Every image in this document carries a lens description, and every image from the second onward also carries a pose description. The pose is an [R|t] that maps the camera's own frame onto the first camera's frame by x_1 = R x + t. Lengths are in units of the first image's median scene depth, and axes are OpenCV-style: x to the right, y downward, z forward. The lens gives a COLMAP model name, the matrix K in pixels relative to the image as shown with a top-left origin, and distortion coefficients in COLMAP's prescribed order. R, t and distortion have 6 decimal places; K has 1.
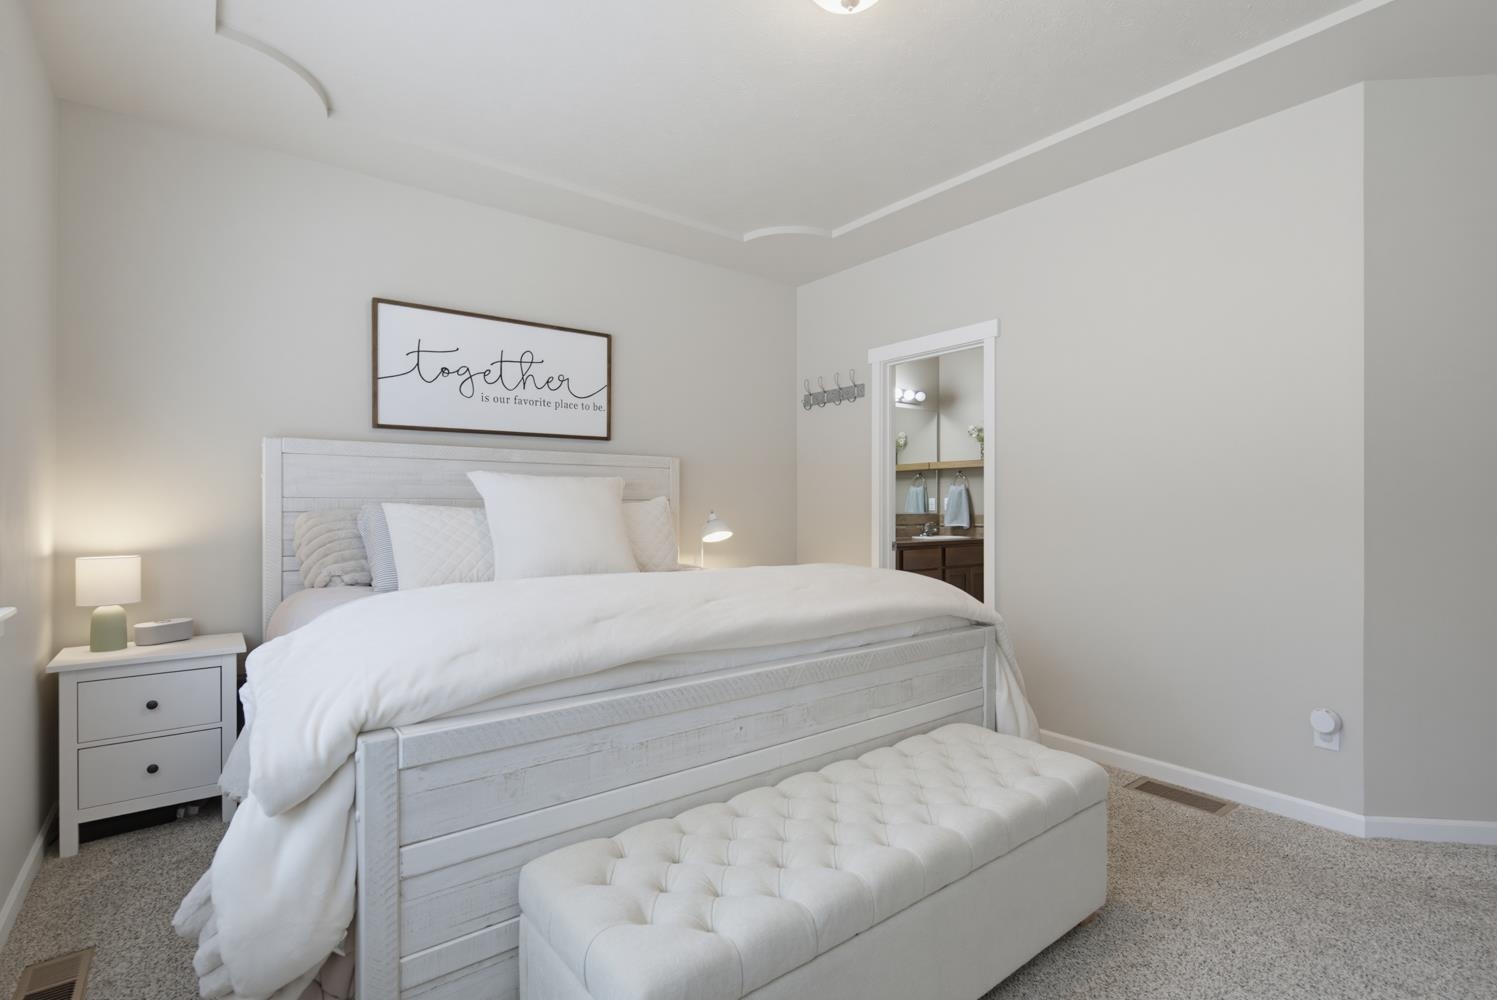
lens RADIAL K [[707.1, 0, 753.9], [0, 707.1, 510.3], [0, 0, 1]] dist [-0.002023, -0.000409]
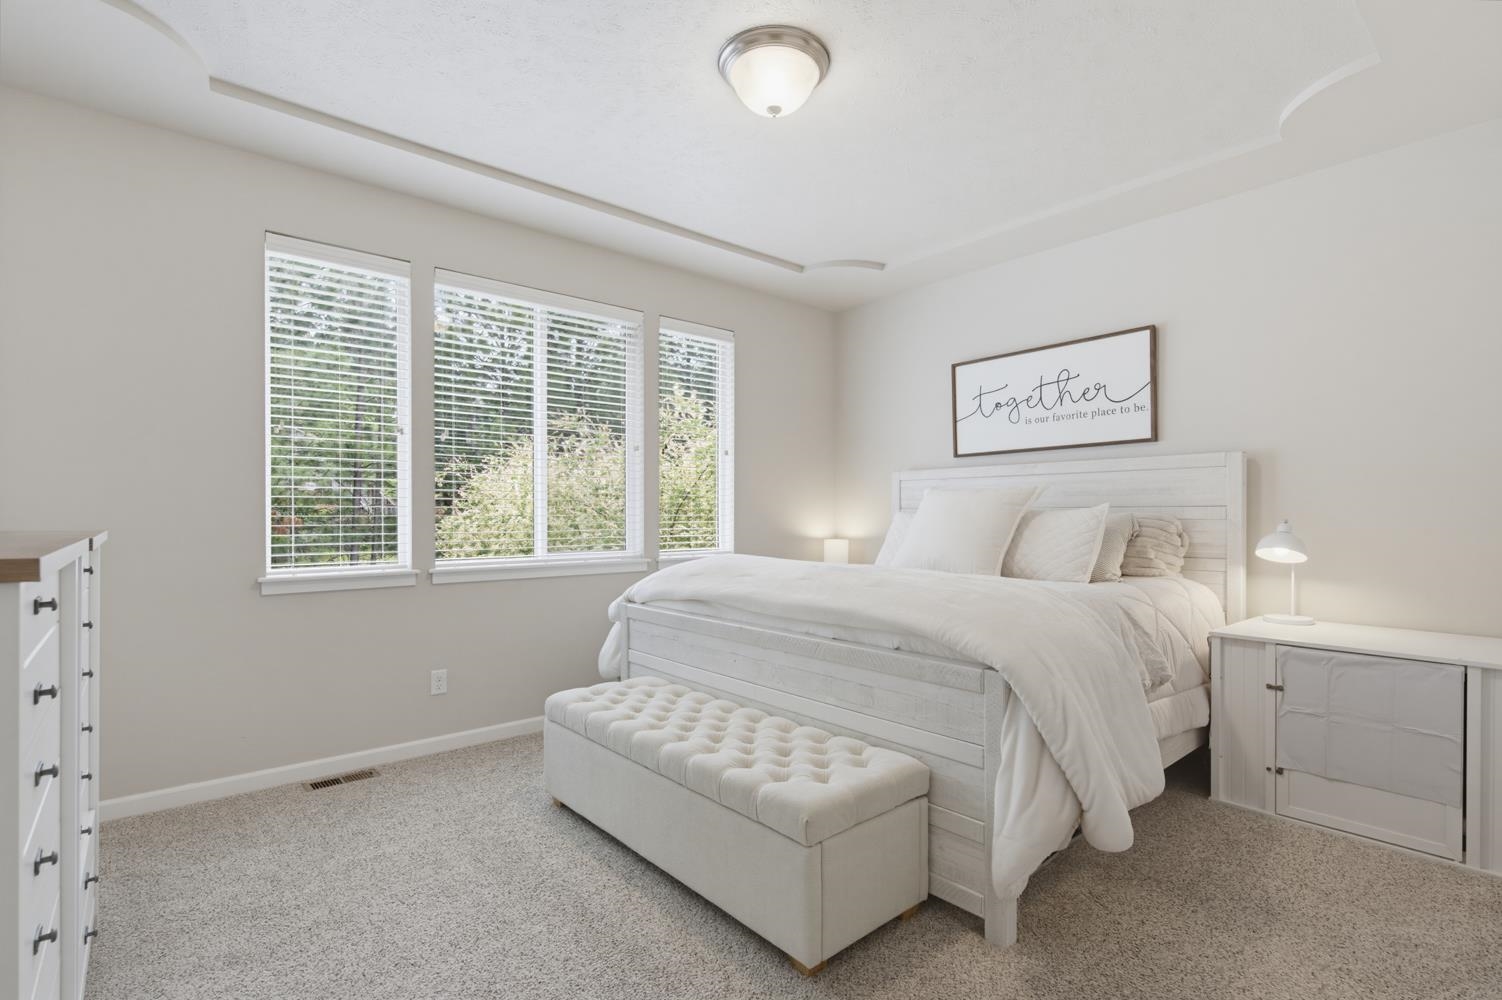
lens RADIAL K [[709.5, 0, 756.5], [0, 709.5, 510.3], [0, 0, 1]] dist [-0.002023, -0.000409]
pose [[0.035506, -0.008802, -0.999331, 0.759107], [-0.009477, 0.999913, -0.009144, 0.002711], [0.999325, 0.009795, 0.035419, 0.510848]]
